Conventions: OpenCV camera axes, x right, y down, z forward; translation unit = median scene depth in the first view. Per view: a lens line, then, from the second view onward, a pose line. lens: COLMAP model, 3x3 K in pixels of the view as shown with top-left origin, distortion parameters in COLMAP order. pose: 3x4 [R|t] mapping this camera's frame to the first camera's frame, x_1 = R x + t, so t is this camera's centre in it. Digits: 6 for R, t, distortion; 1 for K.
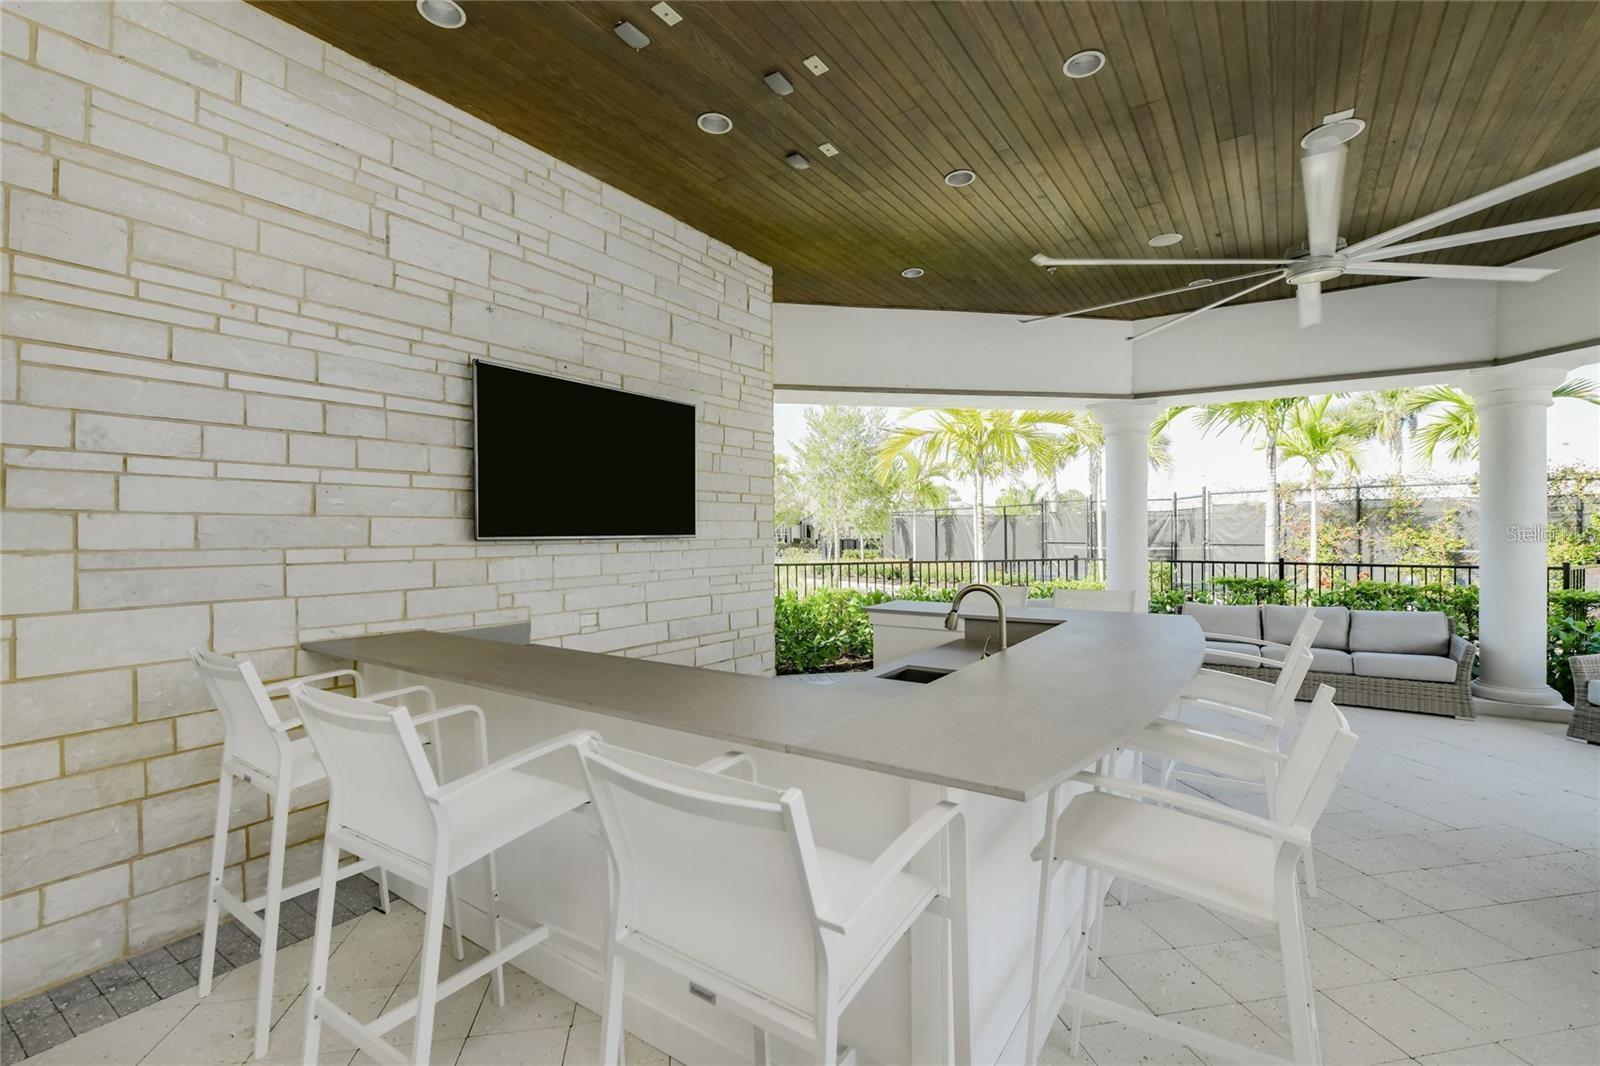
lens RADIAL K [[706.2, 0, 800.5], [0, 706.2, 532.6], [0, 0, 1]] dist [-0.001982, -0.000354]
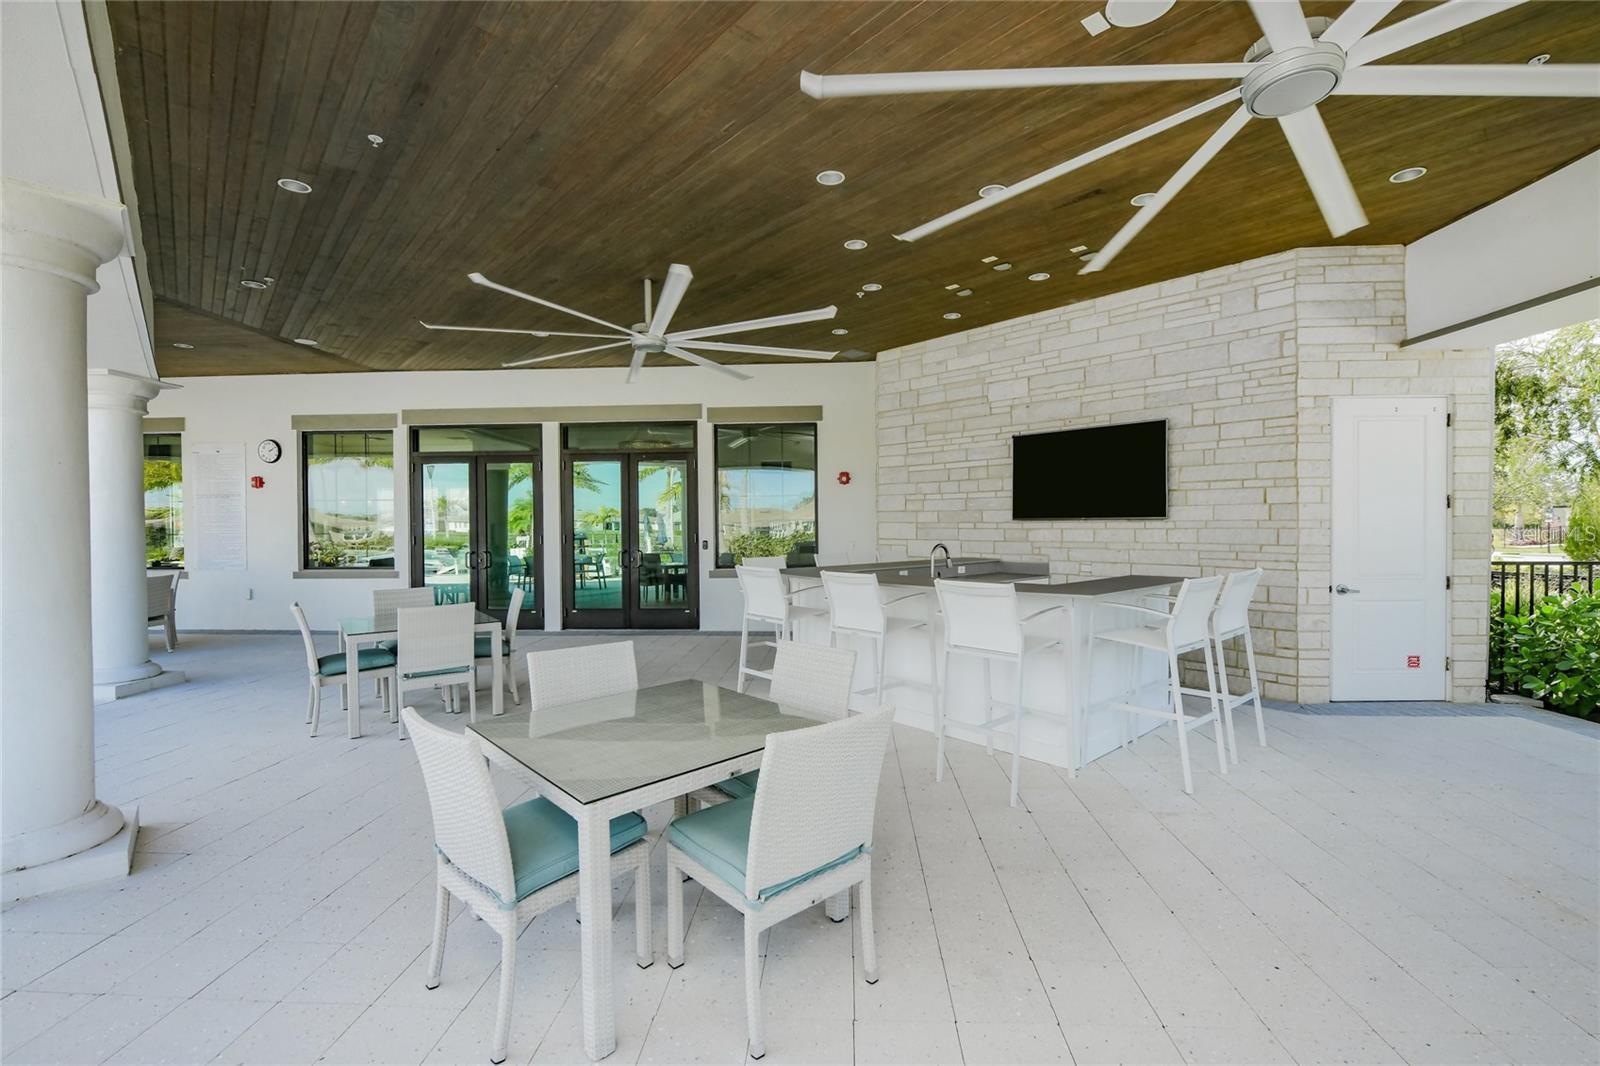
lens RADIAL K [[706.2, 0, 799.8], [0, 706.2, 528.0], [0, 0, 1]] dist [-0.001982, -0.000354]
pose [[-0.250432, 0.016306, -0.967997, 1.726412], [0.008371, 0.999857, 0.014677, -0.002265], [0.968098, -0.004427, -0.250533, 0.884855]]
